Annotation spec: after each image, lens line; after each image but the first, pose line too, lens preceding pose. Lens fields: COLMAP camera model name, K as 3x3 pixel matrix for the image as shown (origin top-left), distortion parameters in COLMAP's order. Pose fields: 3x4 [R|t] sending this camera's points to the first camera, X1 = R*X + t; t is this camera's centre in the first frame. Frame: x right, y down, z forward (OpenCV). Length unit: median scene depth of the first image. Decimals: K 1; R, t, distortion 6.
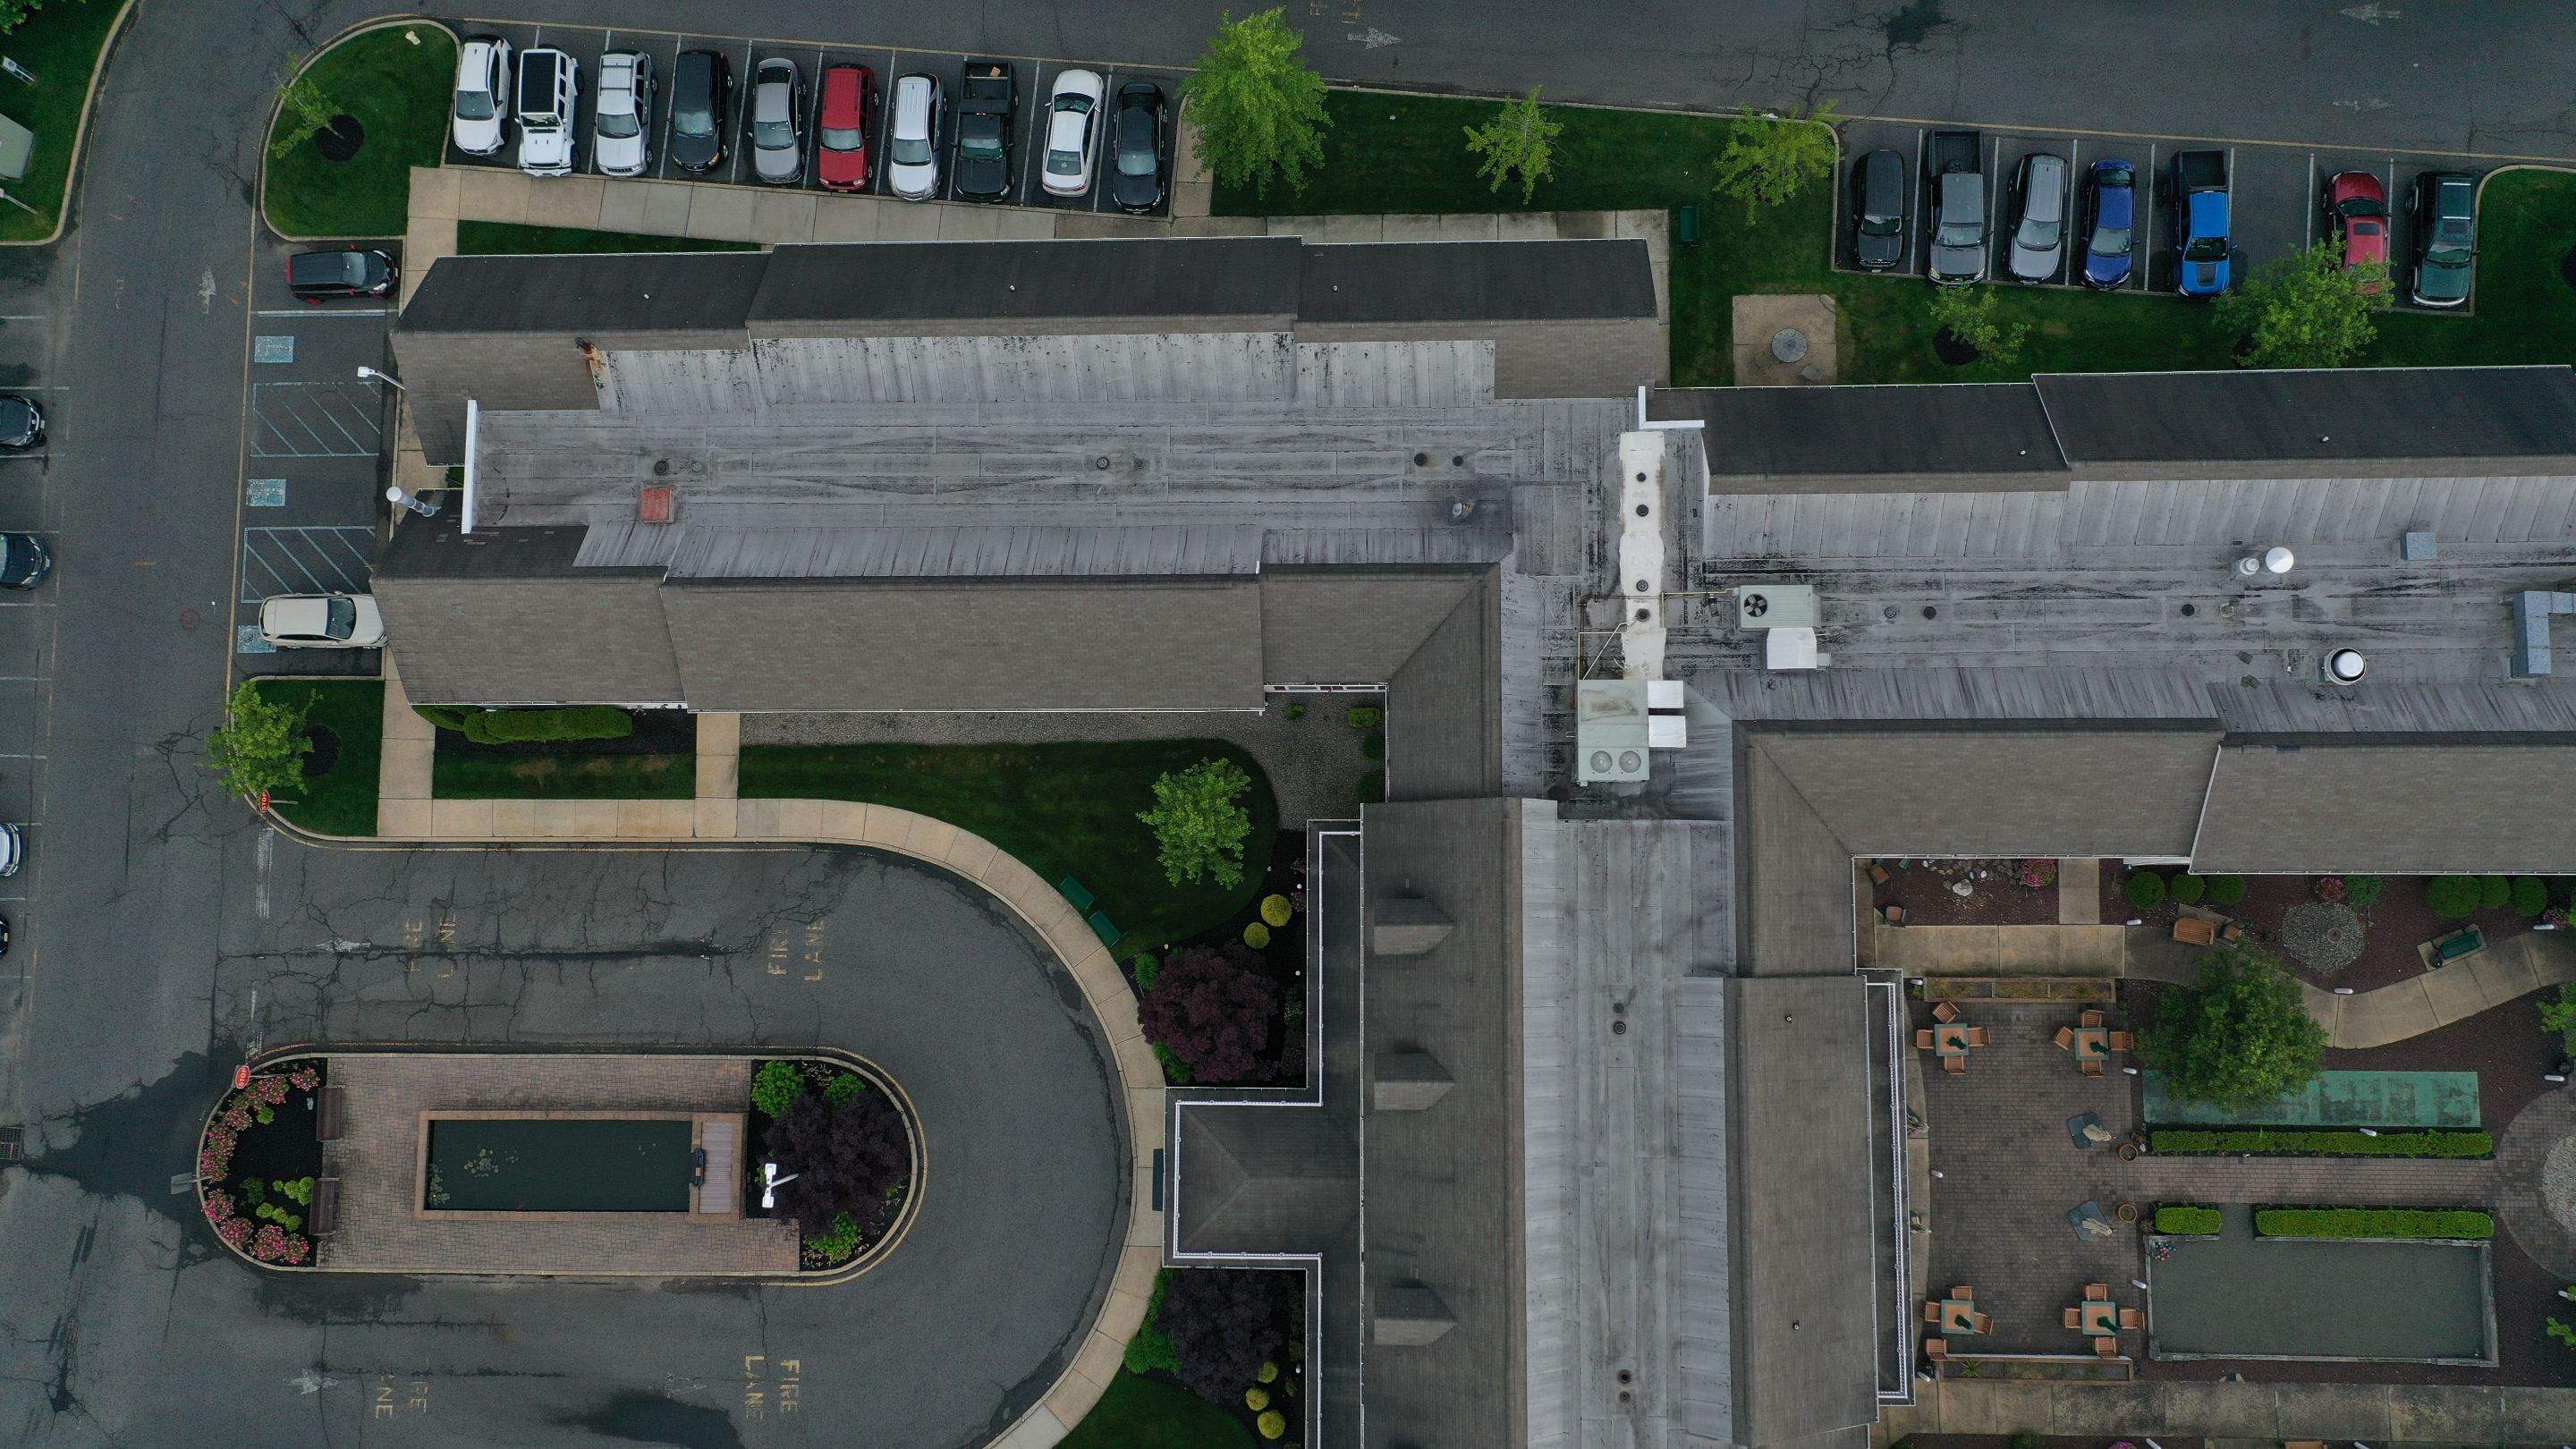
lens RADIAL K [[2054.1, 0, 1284.8], [0, 2054.1, 726.5], [0, 0, 1]] dist [0.014372, 0.003957]
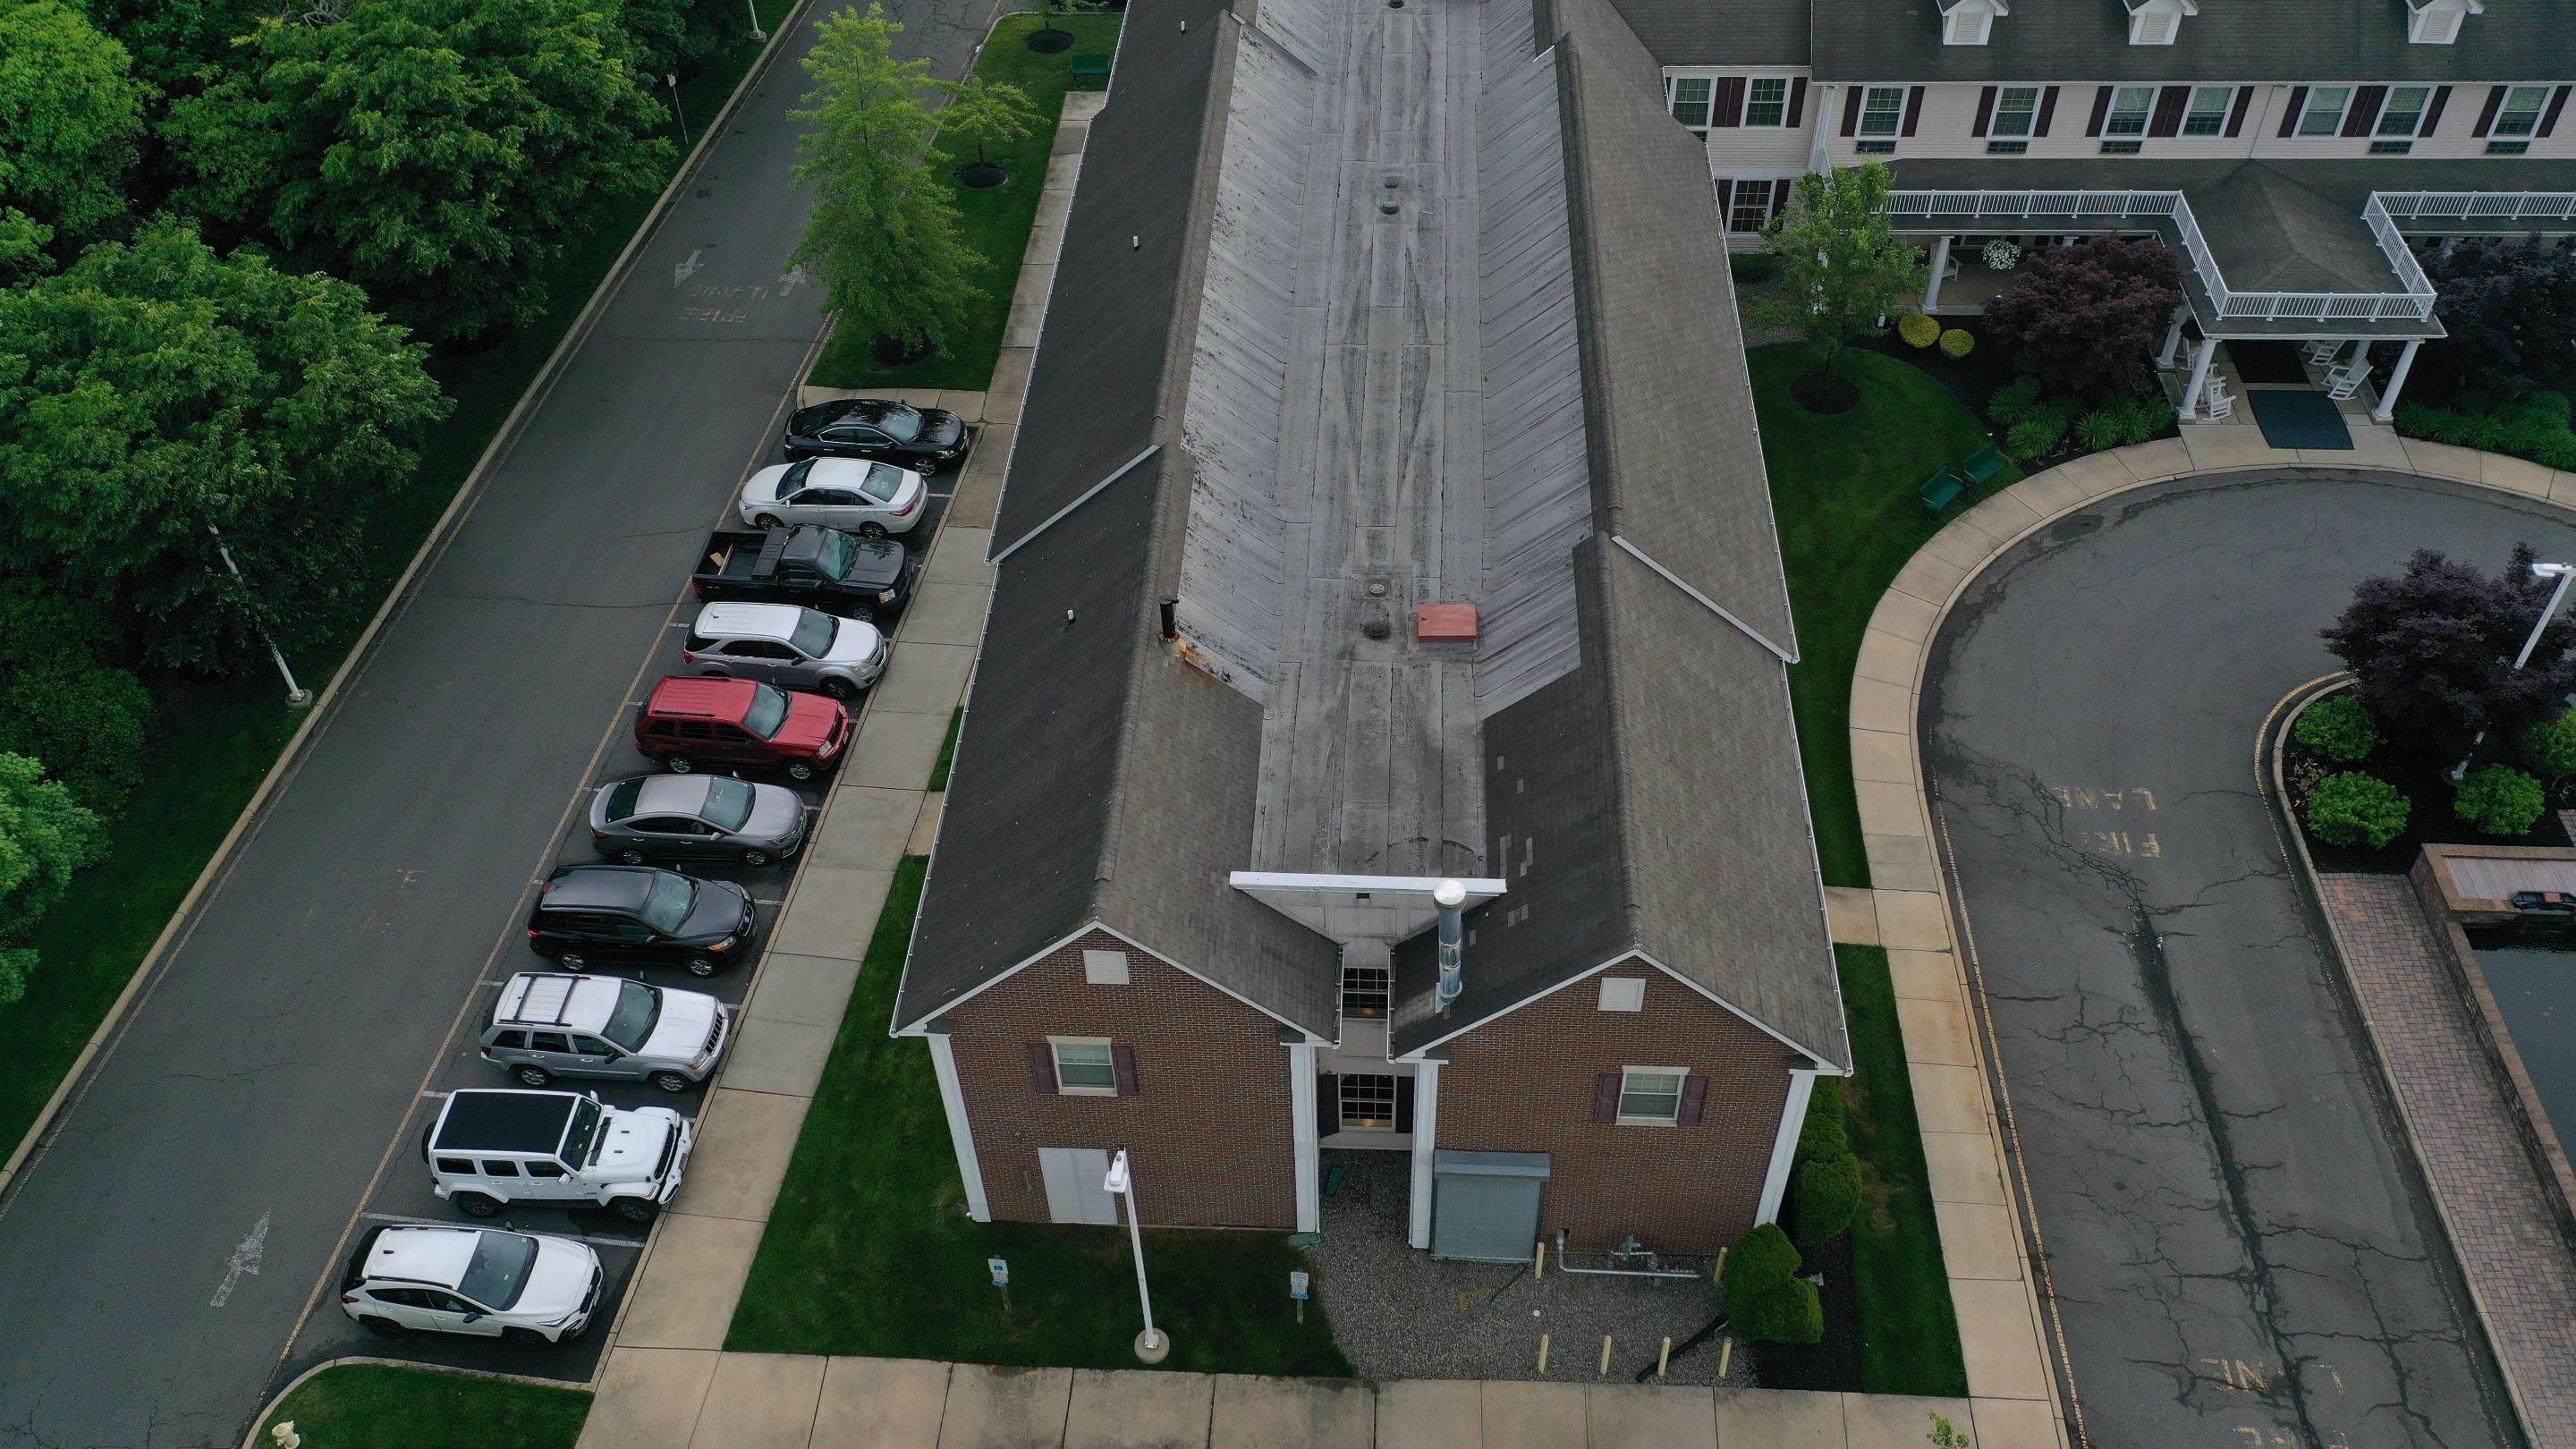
lens RADIAL K [[2054.1, 0, 1305.8], [0, 2054.1, 719.8], [0, 0, 1]] dist [0.014372, 0.003957]
pose [[0.044342, -0.667892, 0.742936, -0.730351], [0.995467, 0.092175, 0.023450, -0.154581], [-0.084142, 0.738528, 0.668952, 0.638757]]
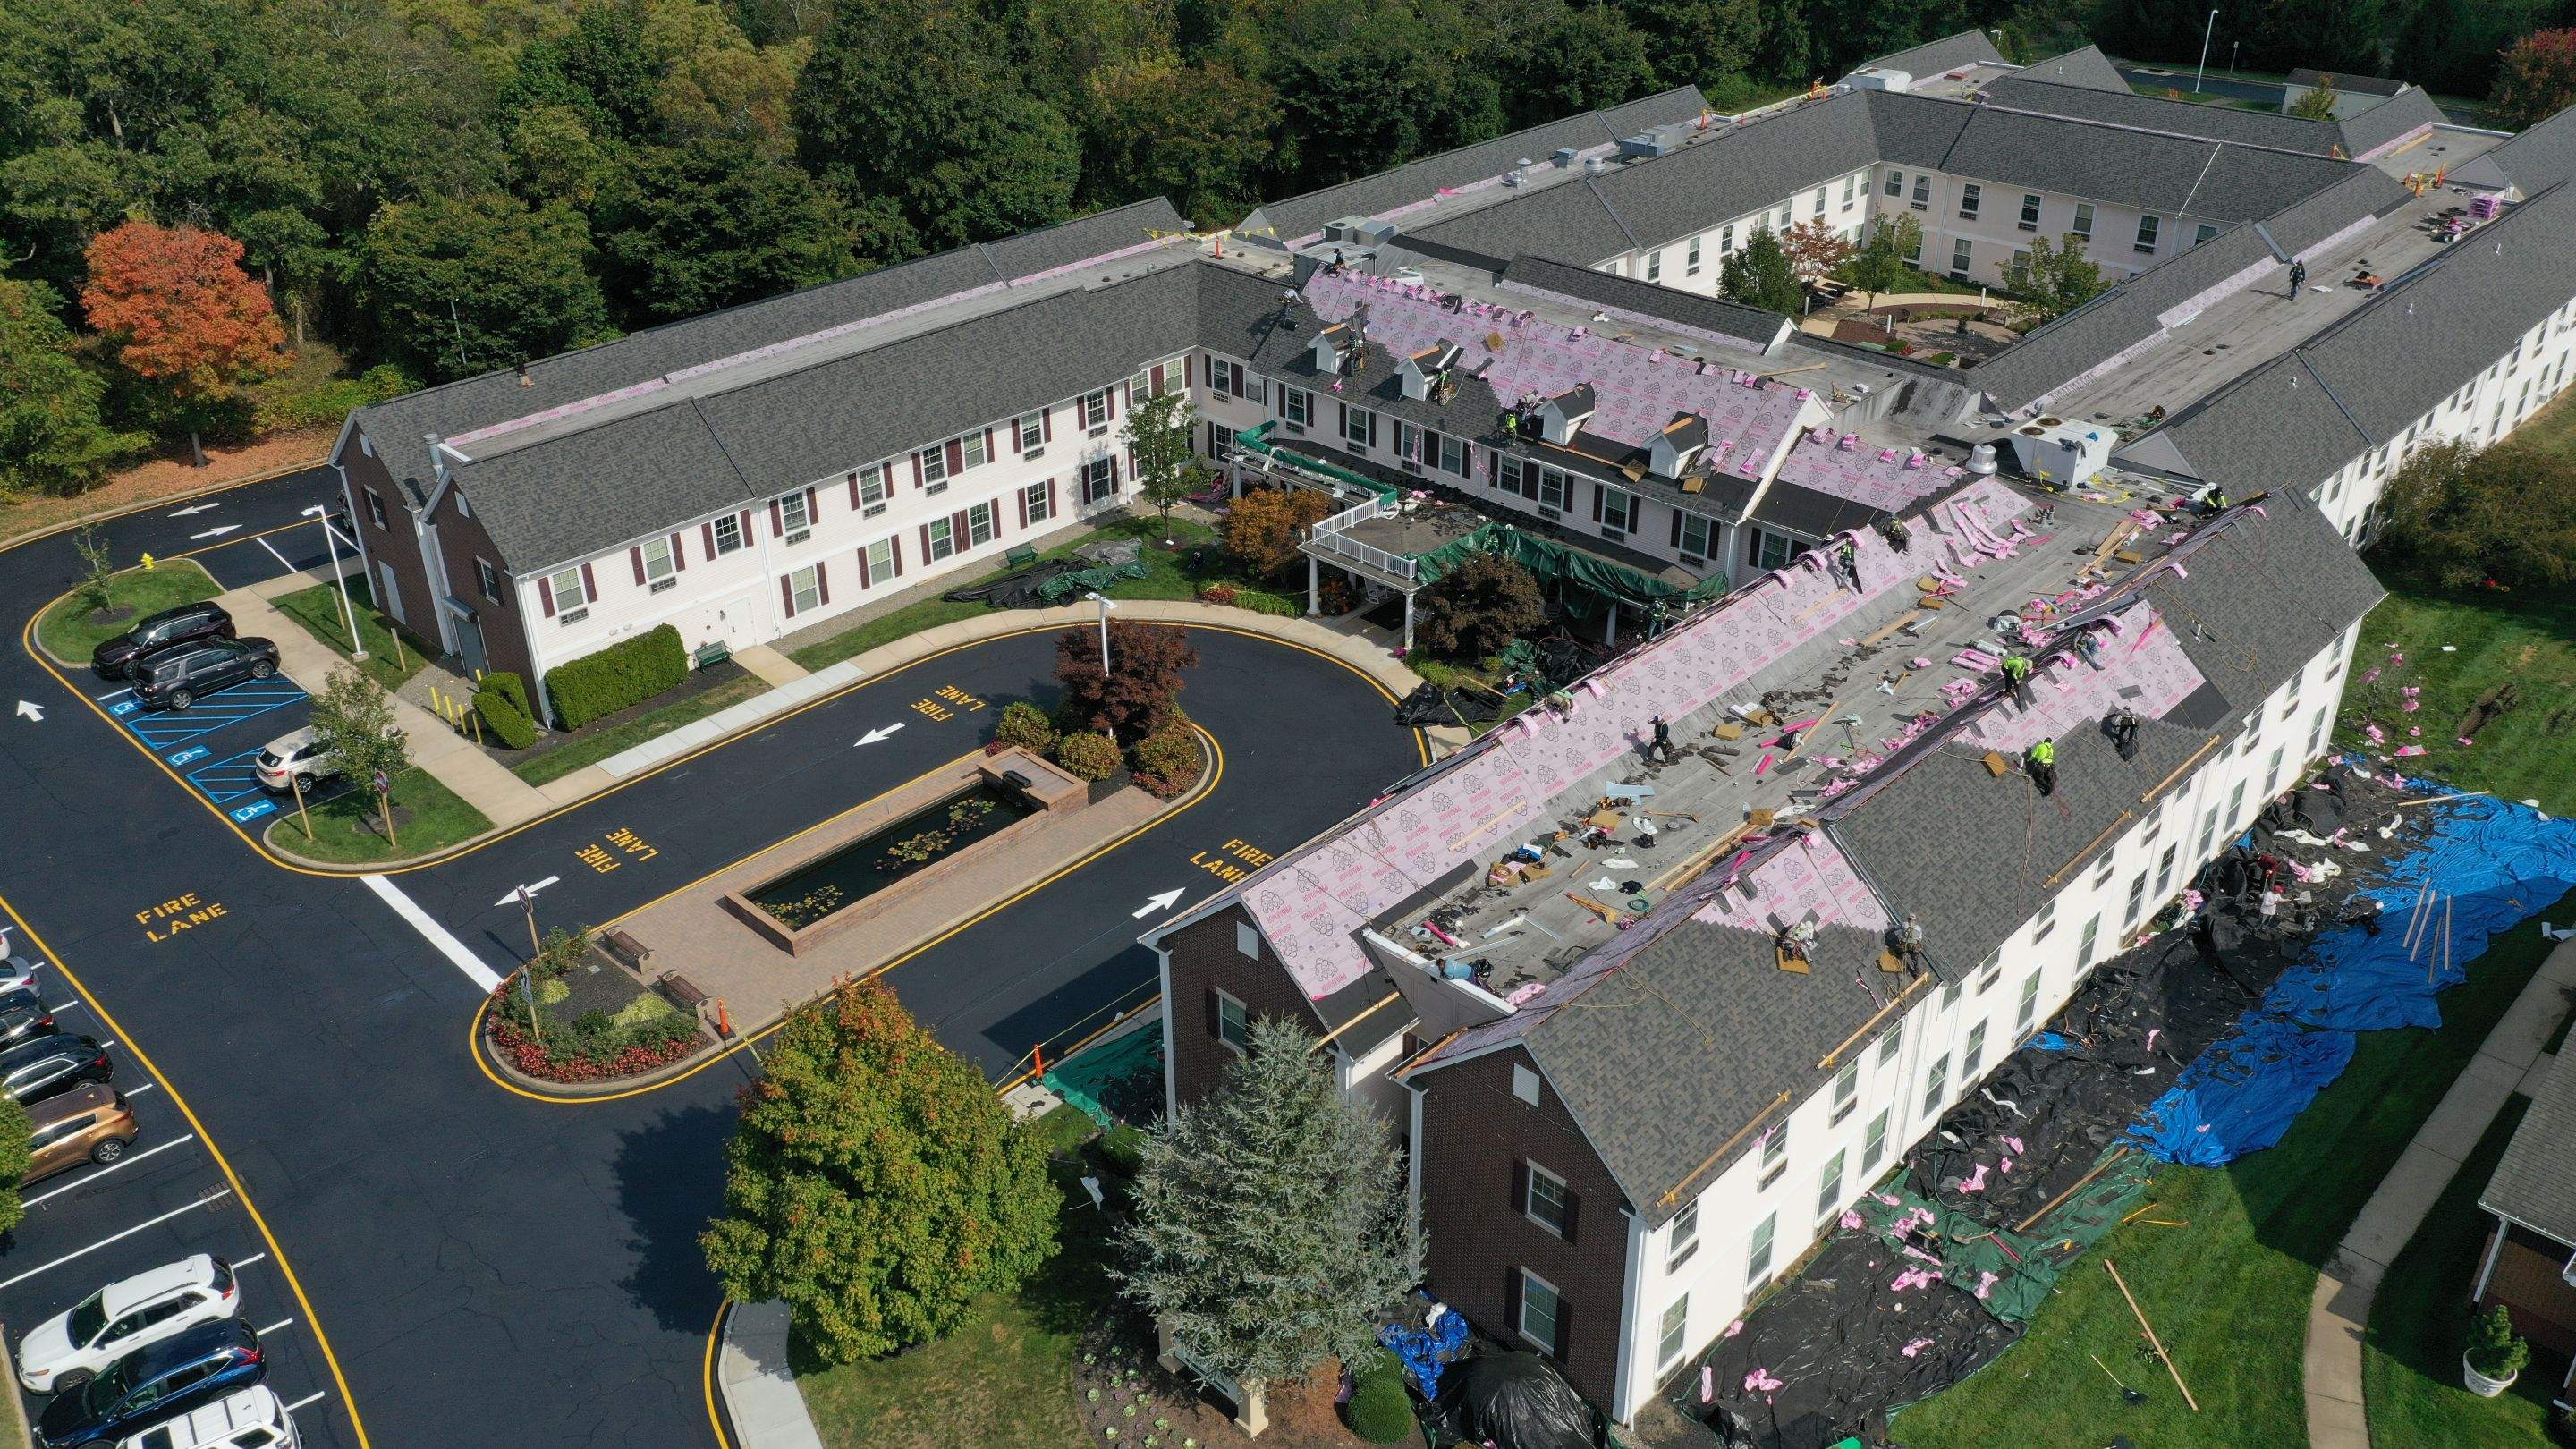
lens RADIAL K [[2054.1, 0, 1288.1], [0, 2054.1, 718.5], [0, 0, 1]] dist [0.014372, 0.003957]
pose [[0.692589, -0.305796, 0.653306, -0.853841], [0.714257, 0.417272, -0.561891, 0.871113], [-0.100782, 0.855788, 0.507415, 0.504672]]
